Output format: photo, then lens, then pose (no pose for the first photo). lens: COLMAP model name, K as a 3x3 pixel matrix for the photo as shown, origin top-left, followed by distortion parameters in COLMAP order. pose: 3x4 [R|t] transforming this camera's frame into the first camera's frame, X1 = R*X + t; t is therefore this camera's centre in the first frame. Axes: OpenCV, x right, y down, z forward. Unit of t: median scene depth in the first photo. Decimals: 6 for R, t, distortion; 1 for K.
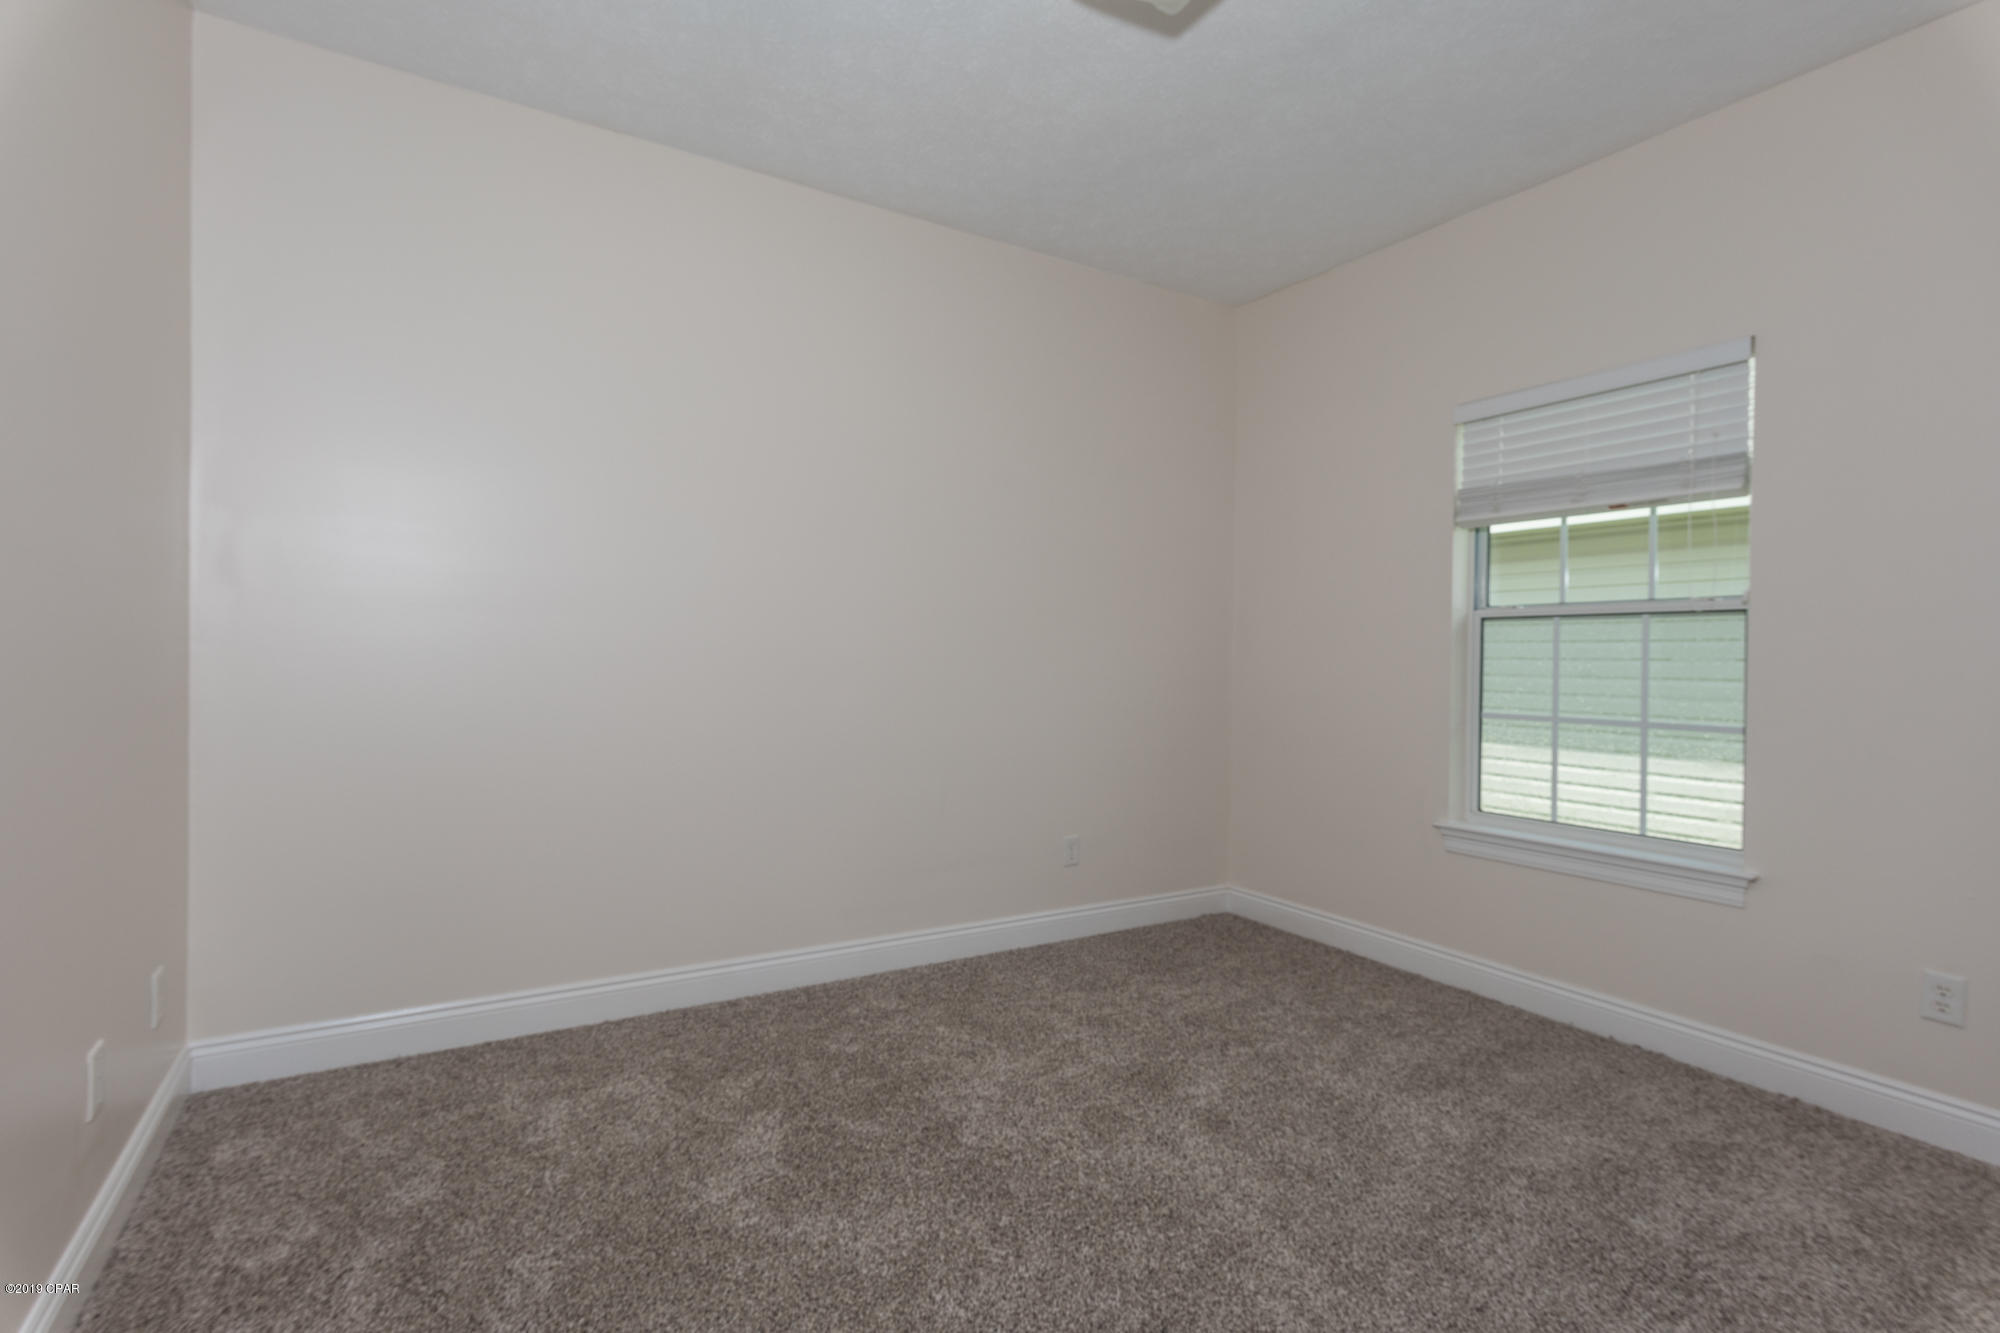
lens RADIAL K [[955.6, 0, 1003.8], [0, 955.6, 661.4], [0, 0, 1]] dist [0.006915, -0.000109]
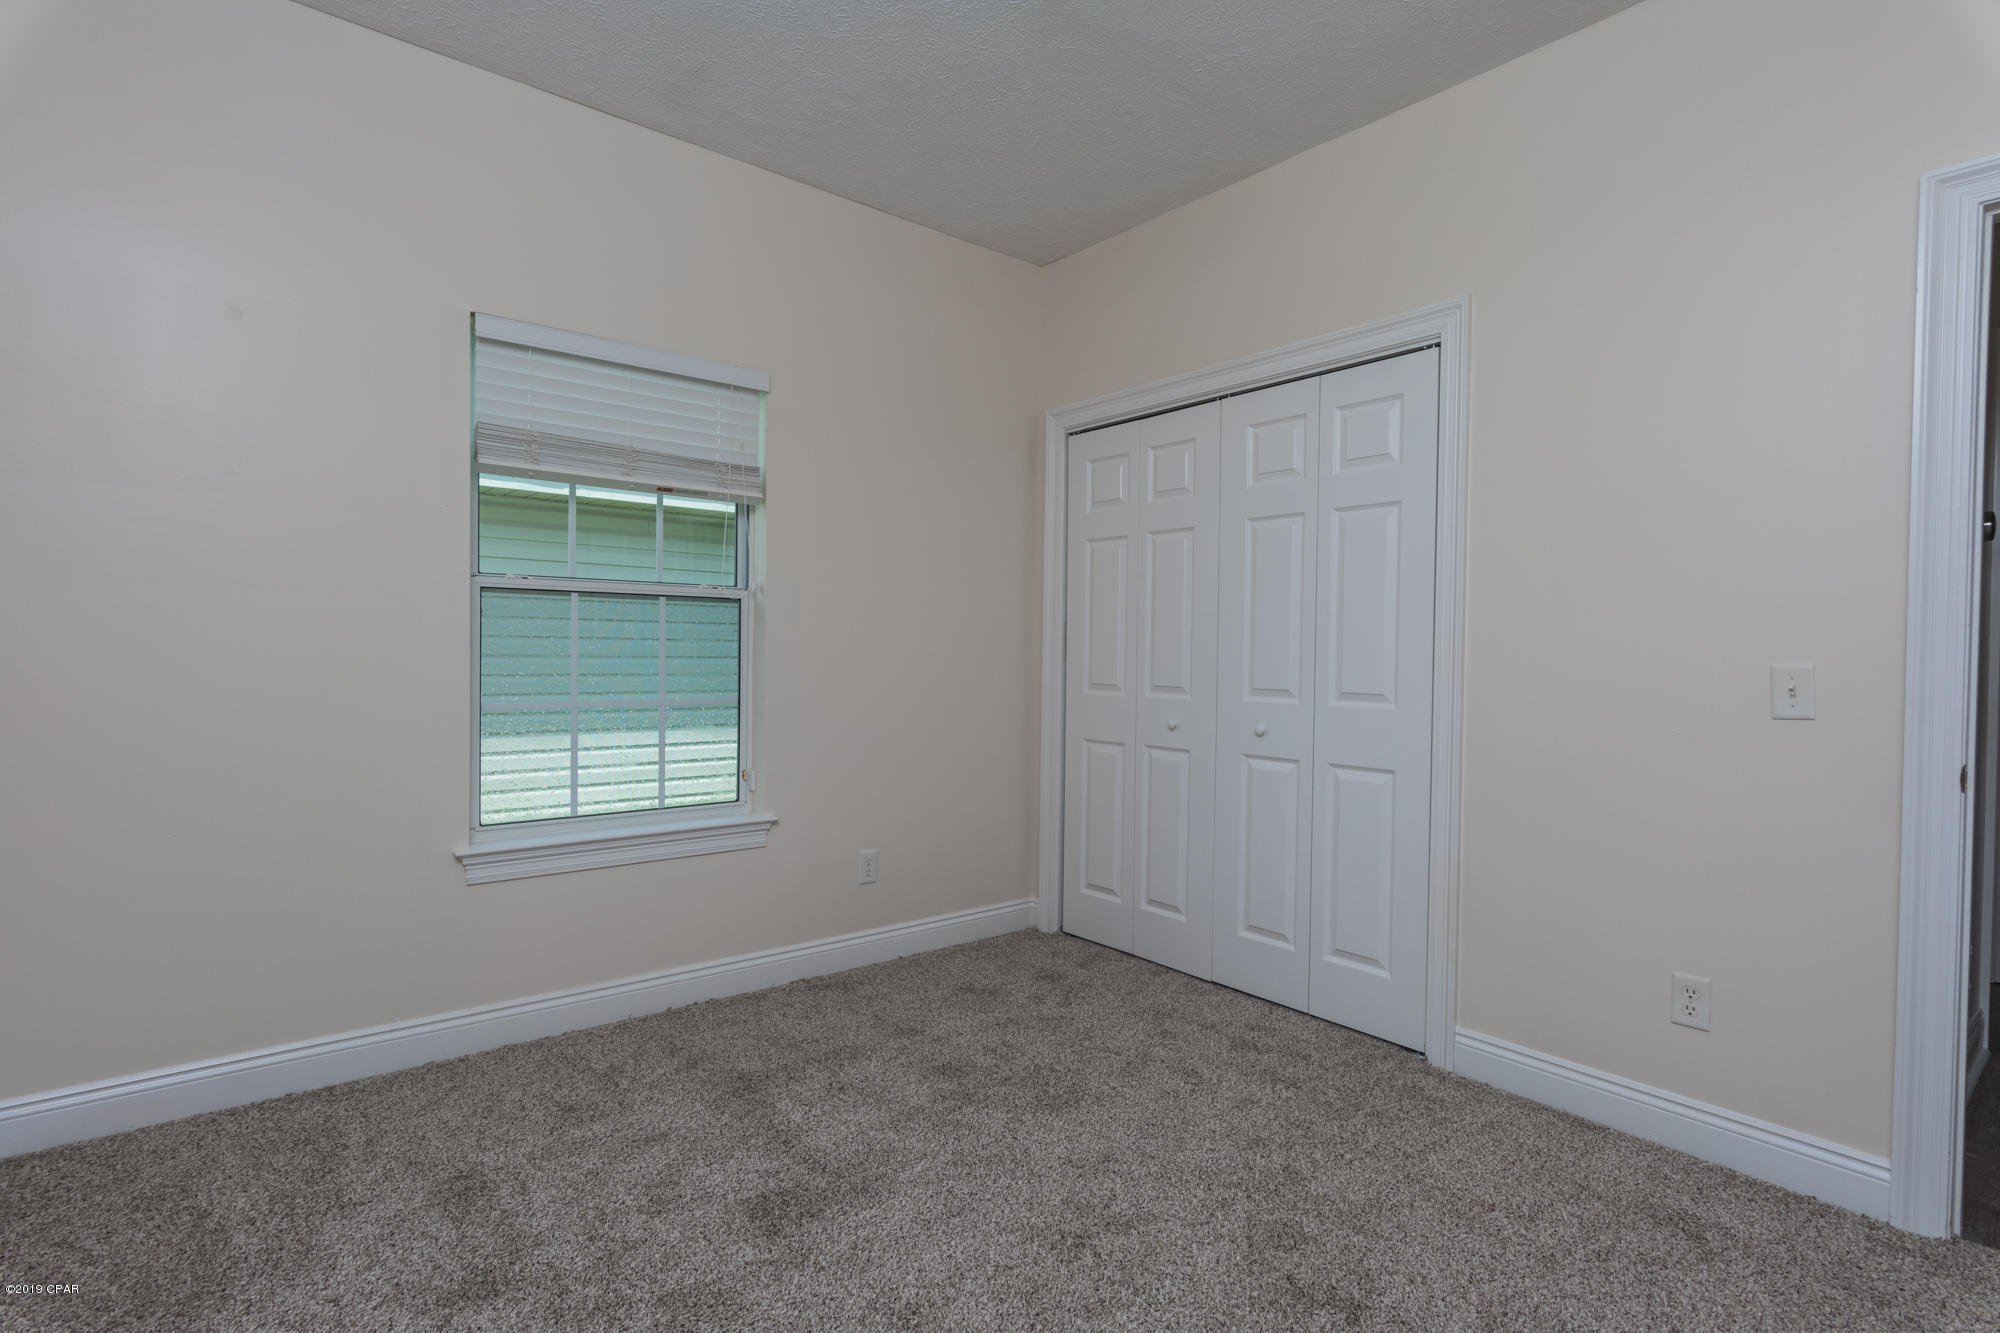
lens RADIAL K [[955.6, 0, 1003.8], [0, 955.6, 661.4], [0, 0, 1]] dist [0.006915, -0.000109]
pose [[-0.128157, -0.029560, 0.991313, -0.425460], [-0.014952, 0.999500, 0.027871, -0.015670], [-0.991641, -0.011250, -0.128535, 0.782306]]
